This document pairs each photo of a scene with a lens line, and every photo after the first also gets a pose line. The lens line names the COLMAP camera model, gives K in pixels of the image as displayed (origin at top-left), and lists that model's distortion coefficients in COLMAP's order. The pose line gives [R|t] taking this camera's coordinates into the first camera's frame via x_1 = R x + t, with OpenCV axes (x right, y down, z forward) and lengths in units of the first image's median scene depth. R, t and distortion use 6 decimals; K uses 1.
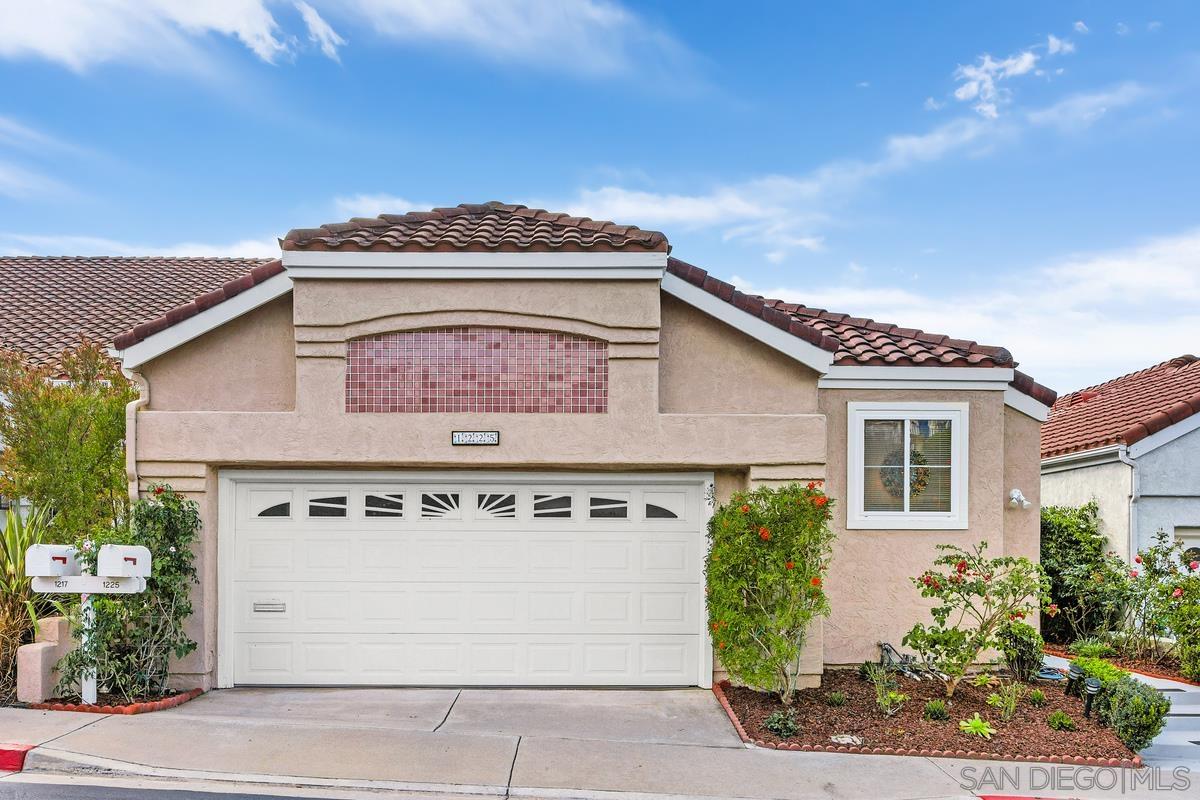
lens RADIAL K [[680.0, 0, 599.7], [0, 680.0, 409.1], [0, 0, 1]] dist [-0.000849, -0.002441]
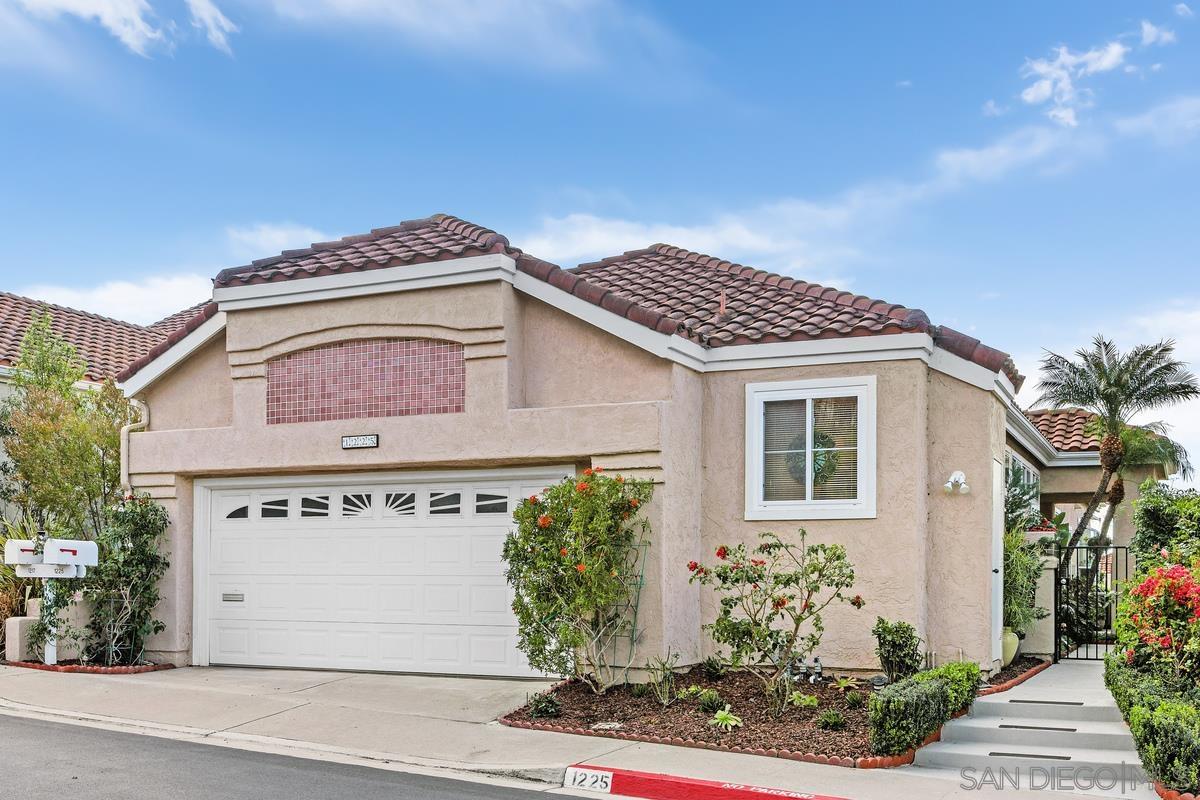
lens RADIAL K [[758.5, 0, 601.4], [0, 758.5, 396.8], [0, 0, 1]] dist [-0.004703, 0.004396]
pose [[0.956700, -0.064067, -0.283938, 0.518948], [0.060495, 0.997940, -0.021338, 0.019358], [0.284721, 0.003237, 0.958605, -0.054531]]
